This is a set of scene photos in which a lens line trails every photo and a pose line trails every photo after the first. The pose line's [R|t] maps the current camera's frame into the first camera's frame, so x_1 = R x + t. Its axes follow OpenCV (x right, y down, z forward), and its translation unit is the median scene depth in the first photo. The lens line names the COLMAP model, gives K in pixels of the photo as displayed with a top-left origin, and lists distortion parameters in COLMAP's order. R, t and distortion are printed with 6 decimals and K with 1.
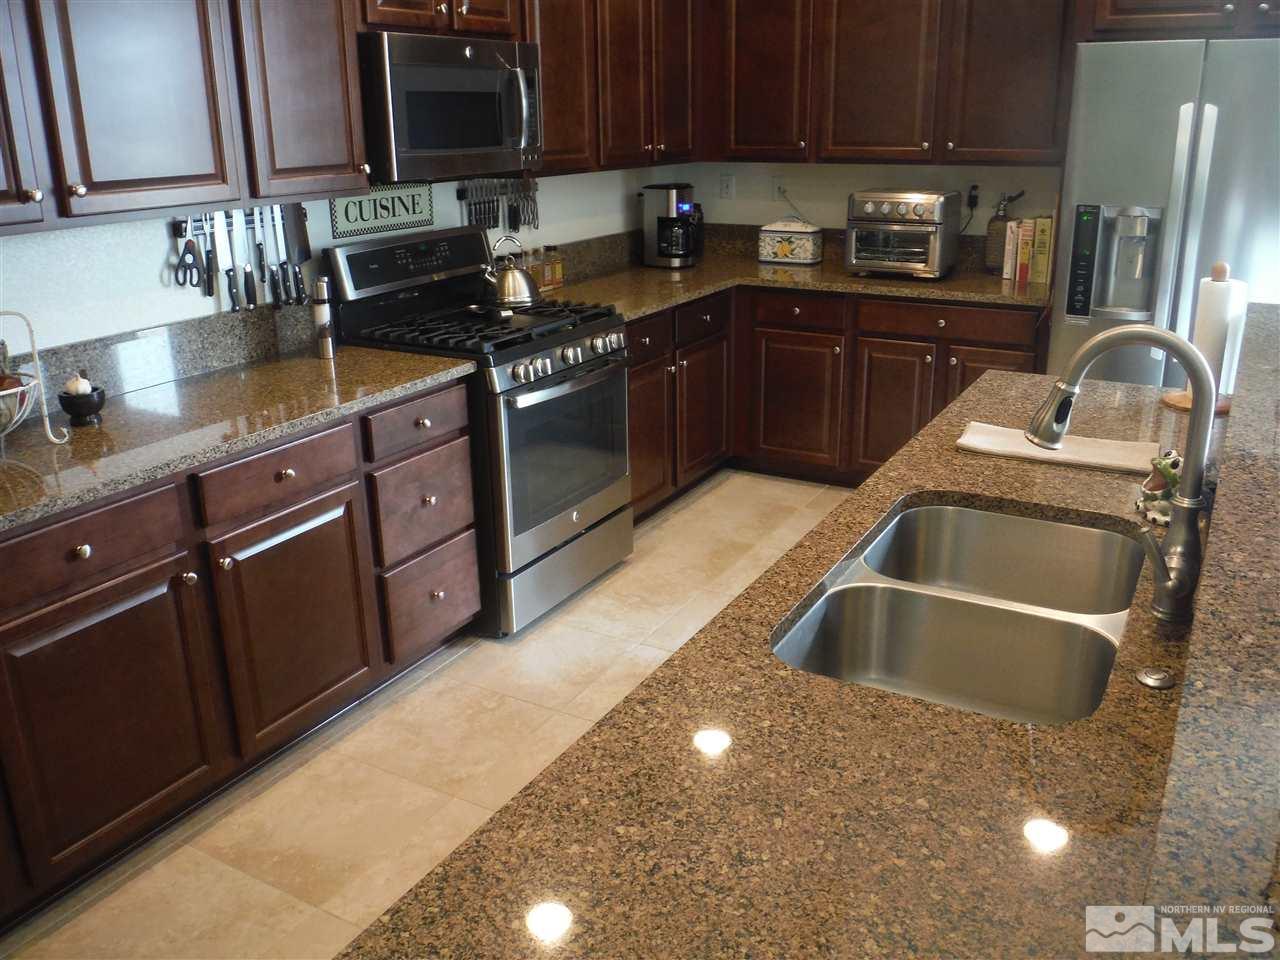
lens RADIAL K [[1060.3, 0, 640.0], [0, 1060.3, 480.0], [0, 0, 1]] dist [-0.069479, 0.102140]
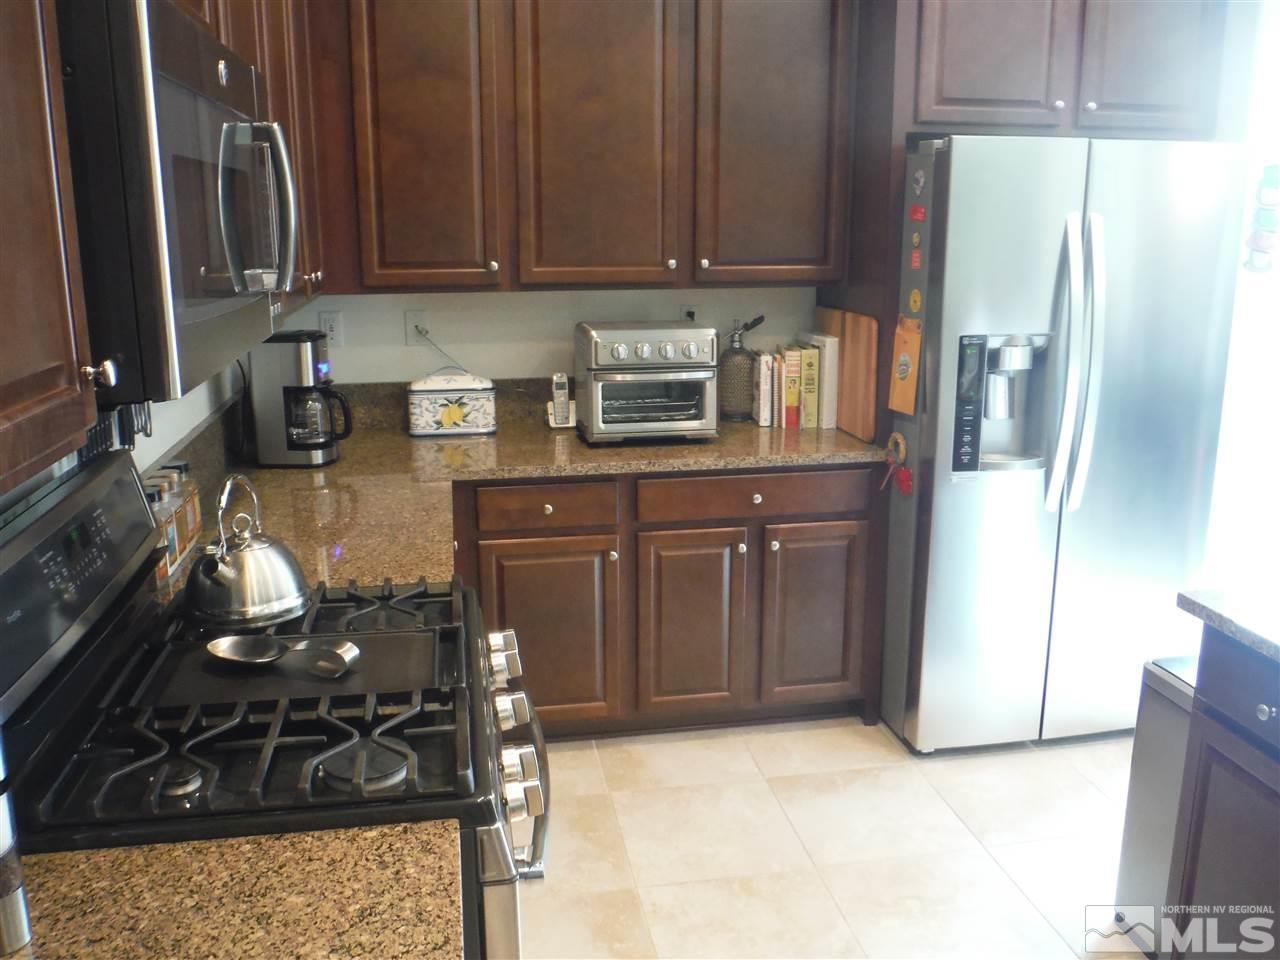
lens RADIAL K [[1081.9, 0, 640.0], [0, 1081.9, 480.0], [0, 0, 1]] dist [0.006672, -0.098426]
pose [[0.774209, -0.141624, 0.616881, -0.226243], [0.201753, 0.979023, -0.028442, -0.145058], [-0.599913, 0.146478, 0.786542, 0.416383]]
